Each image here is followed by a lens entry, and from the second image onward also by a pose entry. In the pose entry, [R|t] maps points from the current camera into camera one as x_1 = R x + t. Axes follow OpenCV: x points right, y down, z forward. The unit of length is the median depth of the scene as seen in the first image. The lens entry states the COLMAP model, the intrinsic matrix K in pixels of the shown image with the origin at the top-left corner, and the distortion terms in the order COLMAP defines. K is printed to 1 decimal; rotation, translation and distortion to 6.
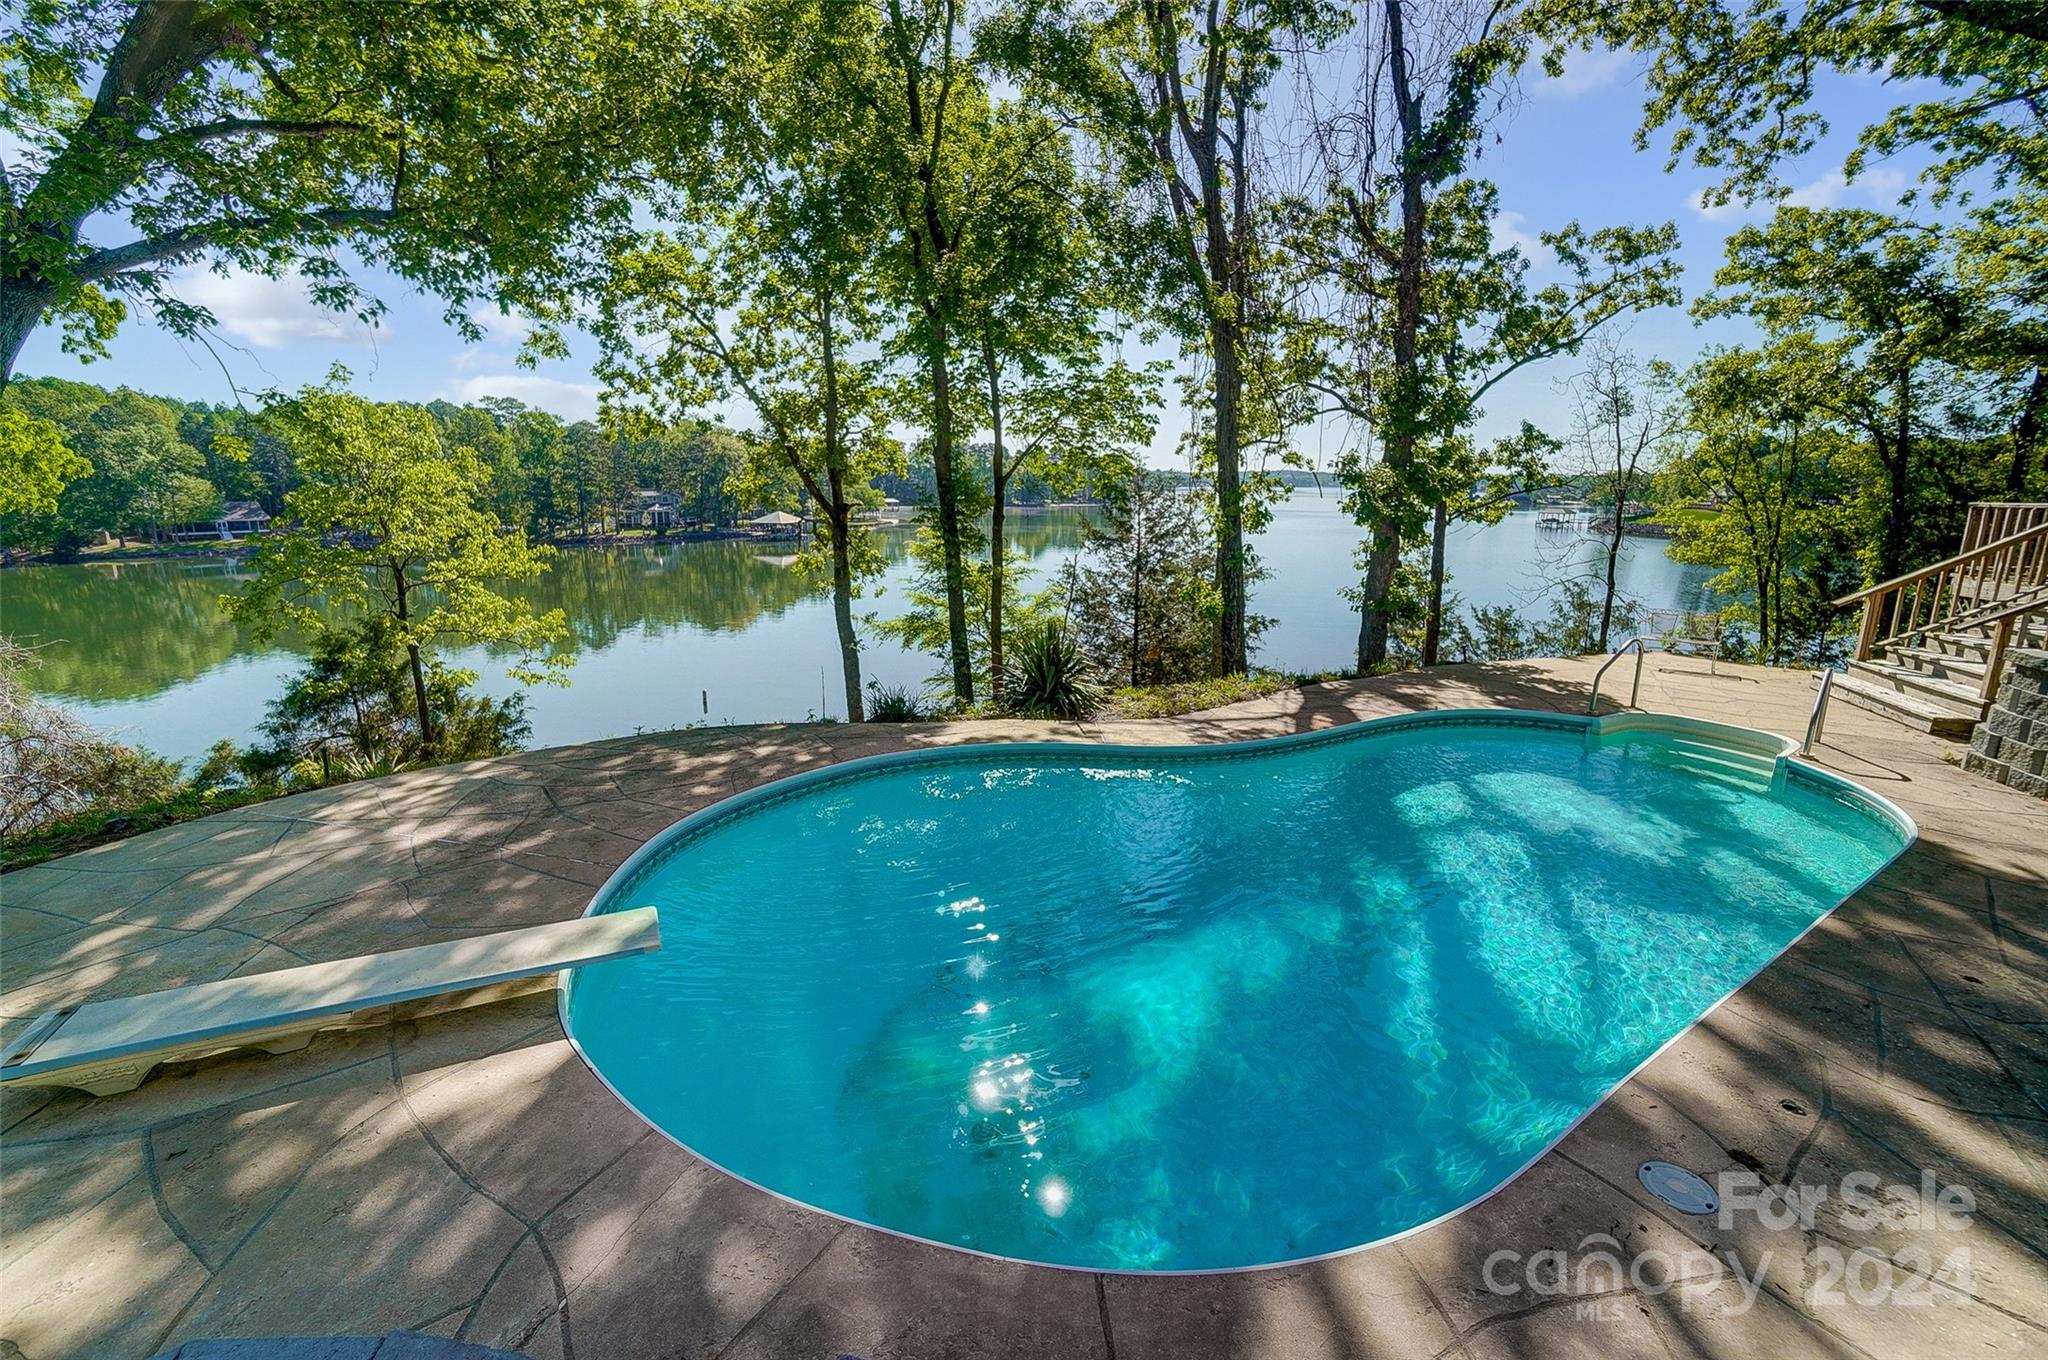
lens RADIAL K [[907.5, 0, 1021.1], [0, 907.5, 683.6], [0, 0, 1]] dist [-0.062195, 0.025289]
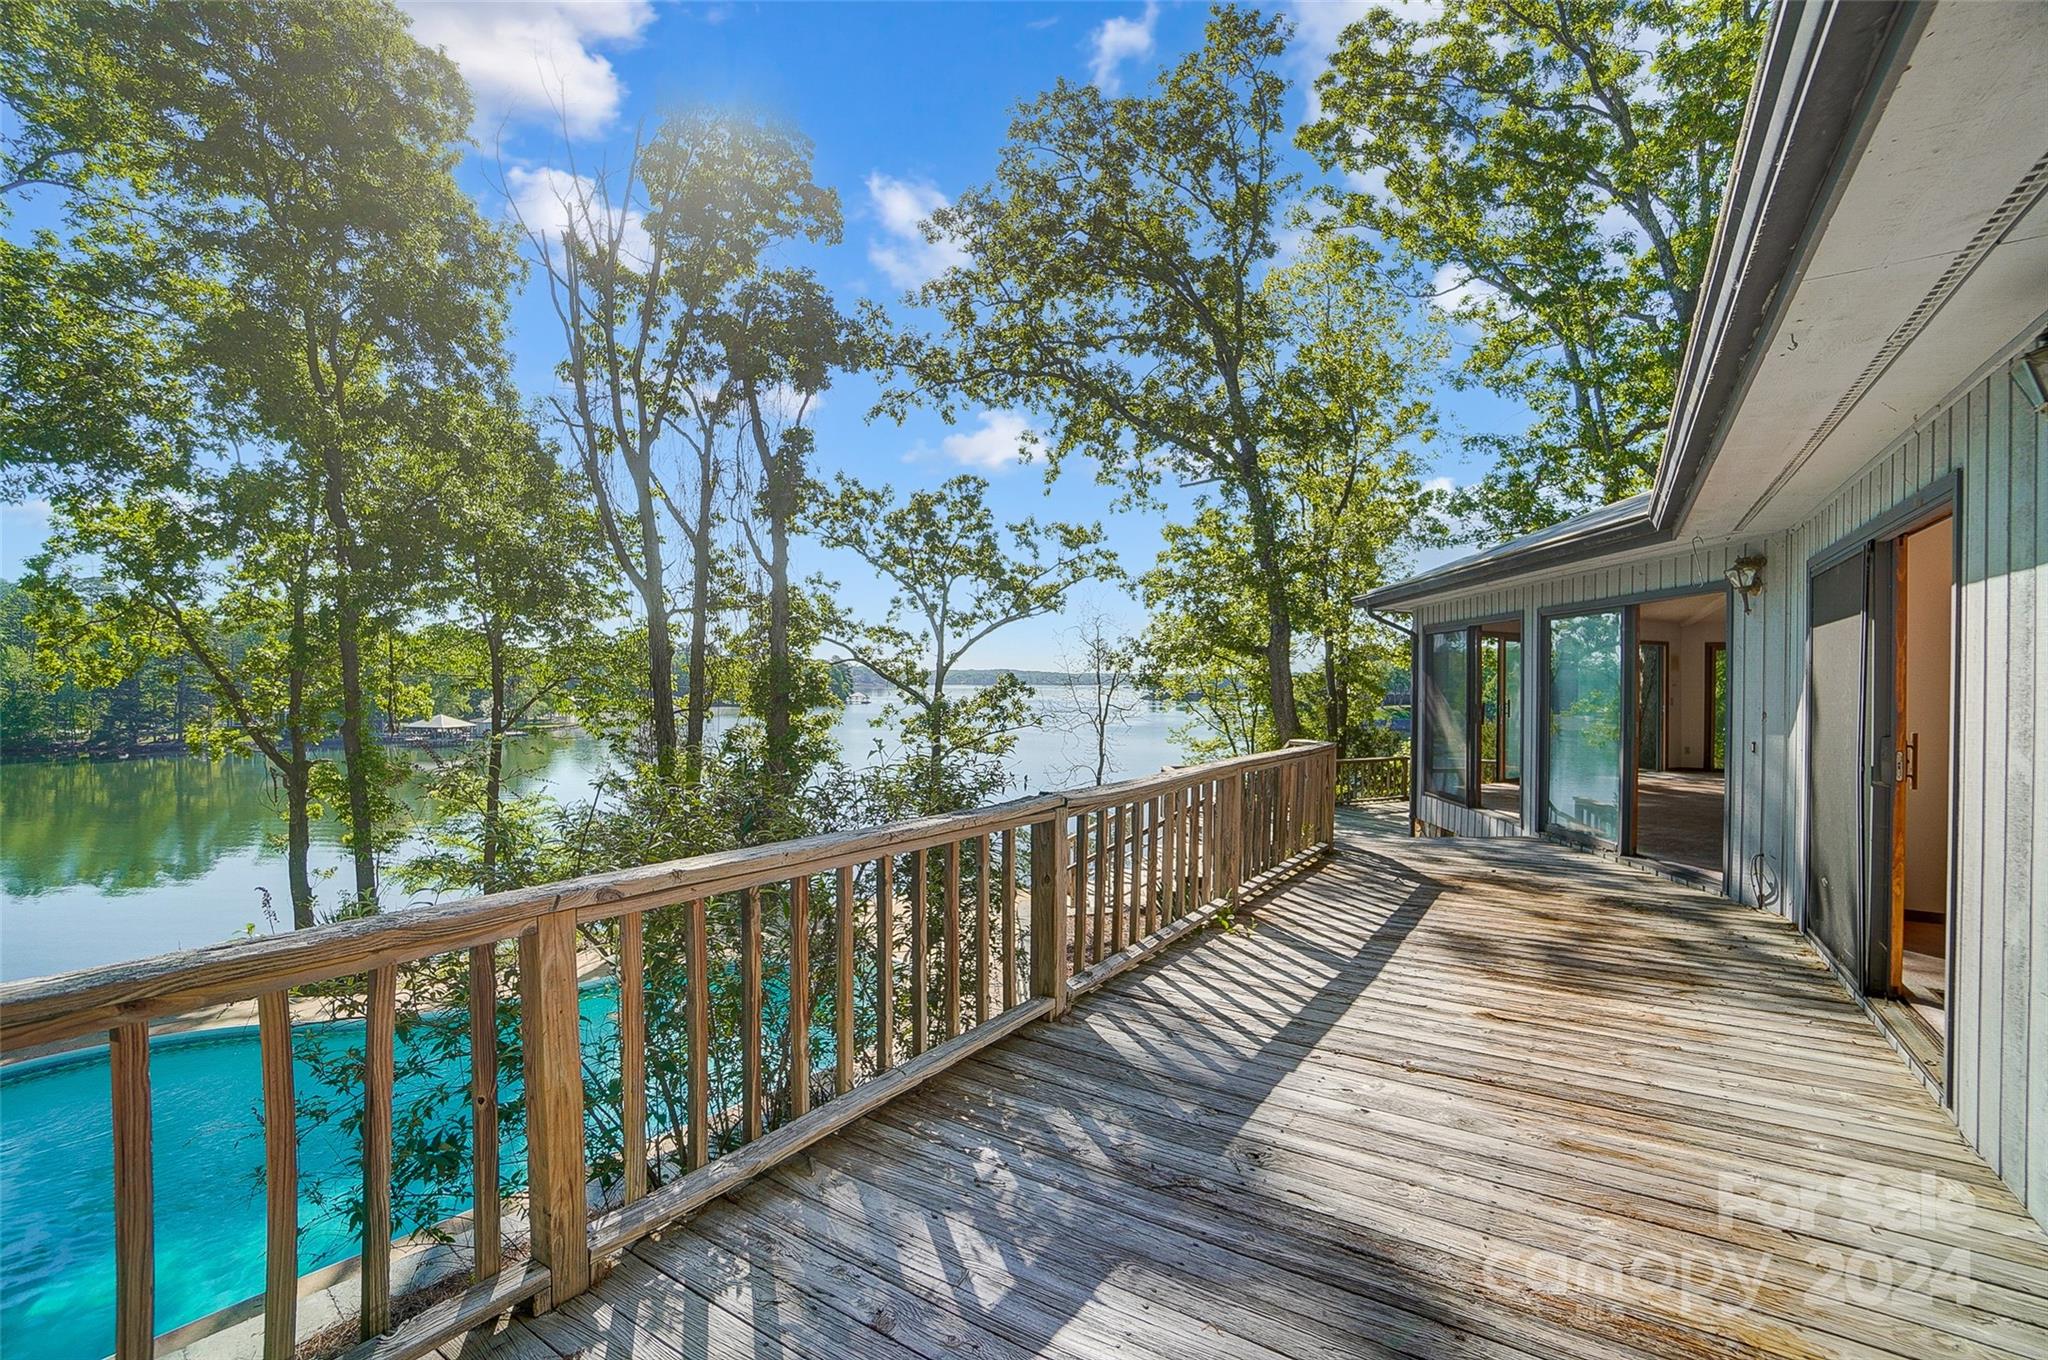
lens RADIAL K [[907.5, 0, 1021.1], [0, 907.5, 683.6], [0, 0, 1]] dist [-0.062195, 0.025289]
pose [[0.958136, 0.004438, 0.286281, 0.239341], [0.055920, 0.977724, -0.202311, -0.032232], [-0.280801, 0.209850, 0.936544, -0.140888]]
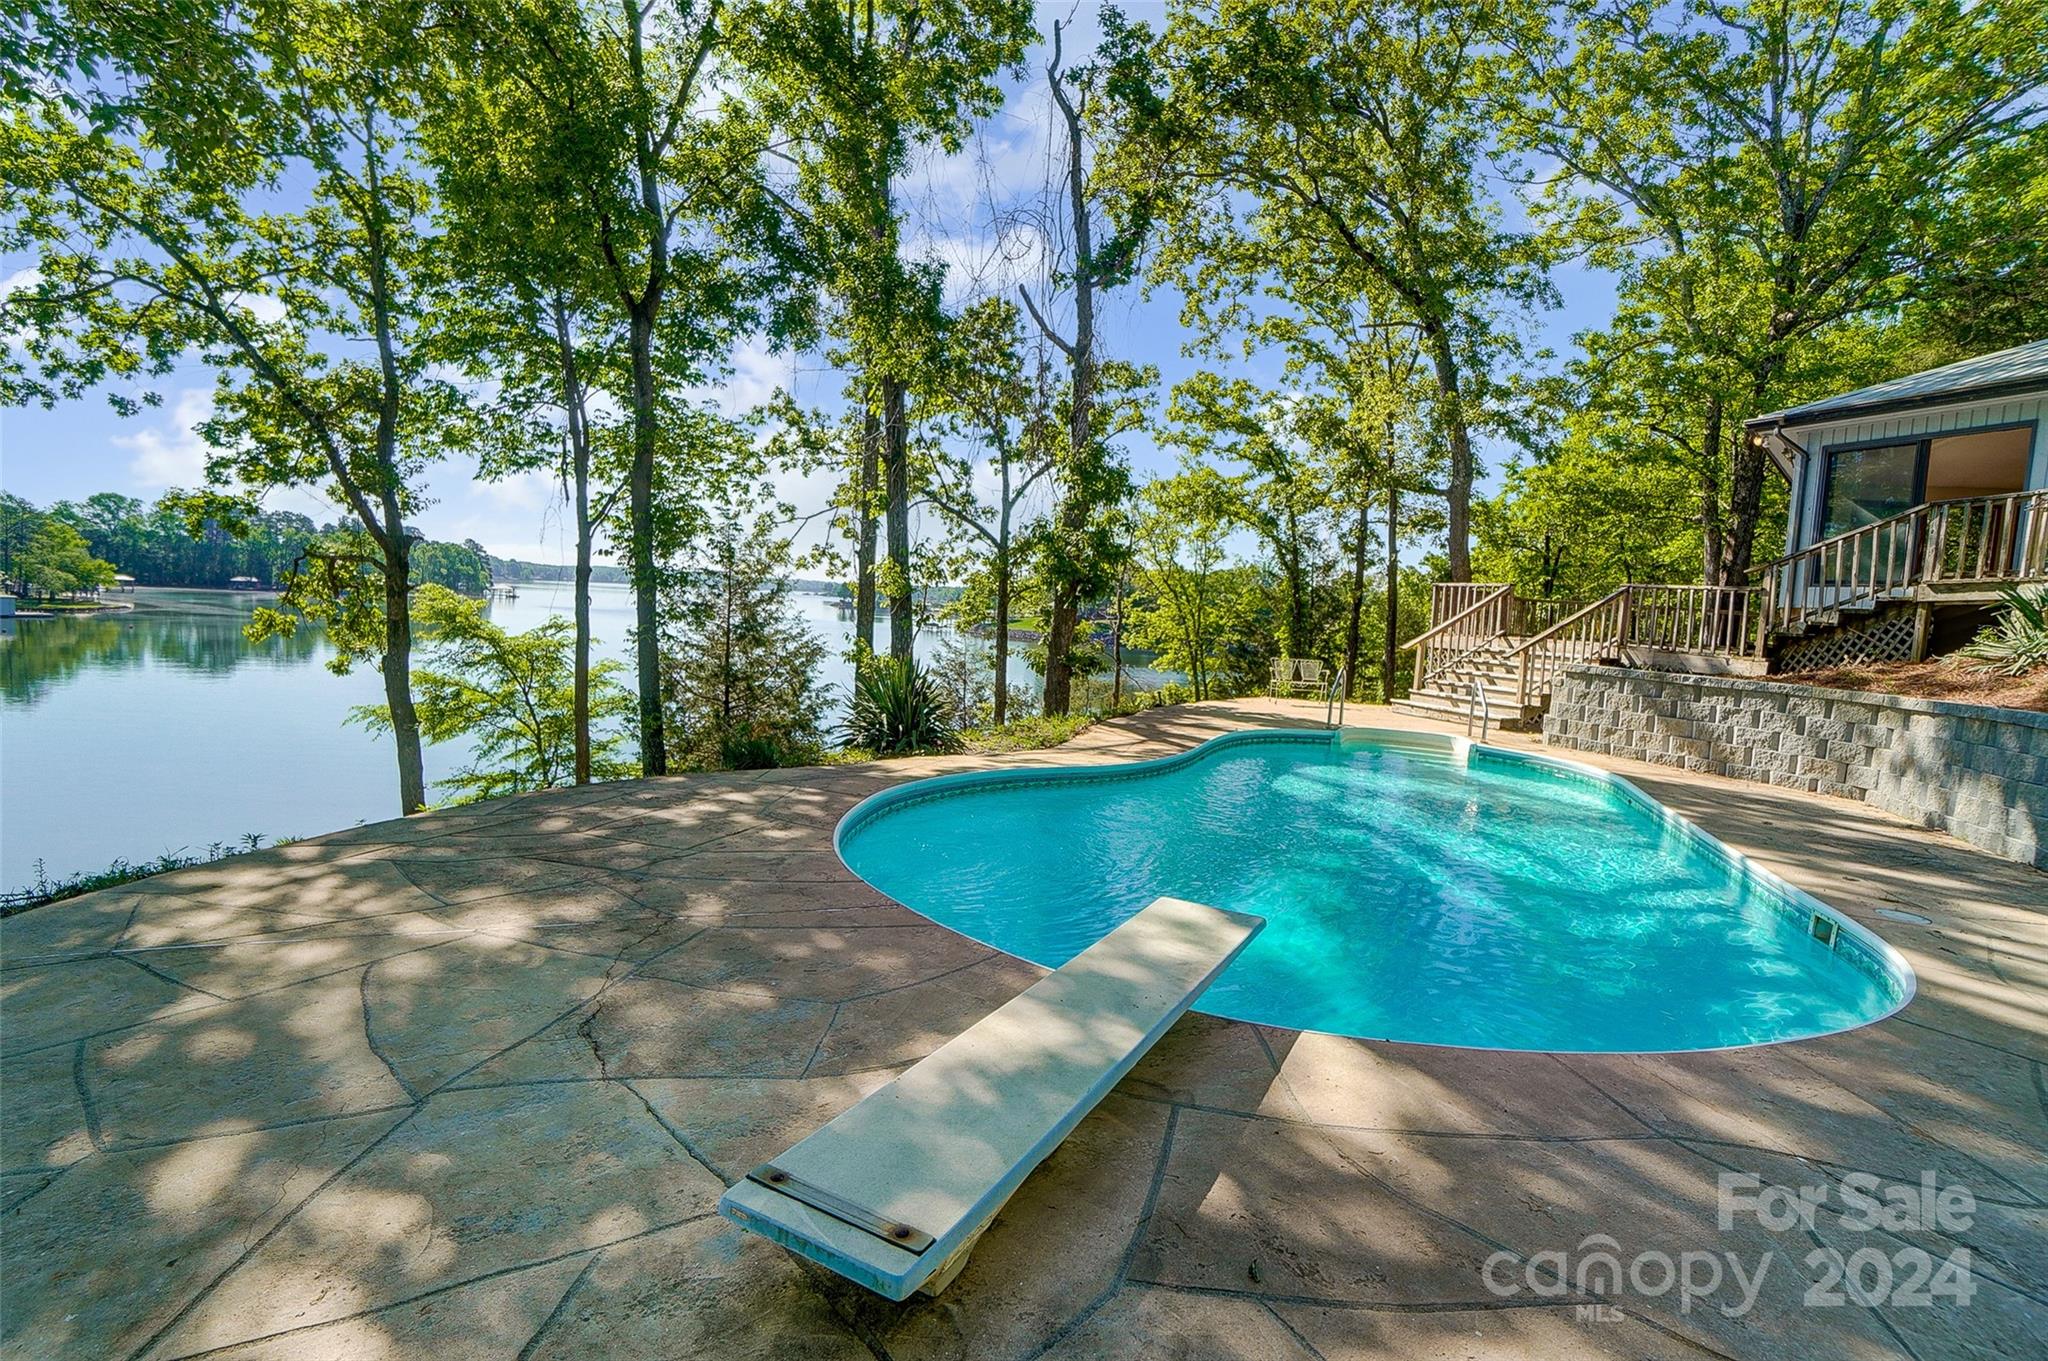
lens RADIAL K [[975.4, 0, 1021.1], [0, 975.4, 690.2], [0, 0, 1]] dist [-0.040033, 0.000713]
pose [[0.804459, -0.011226, 0.593903, -0.204619], [0.076272, 0.993497, -0.084534, 0.025346], [-0.589092, 0.113302, 0.800083, 0.071685]]
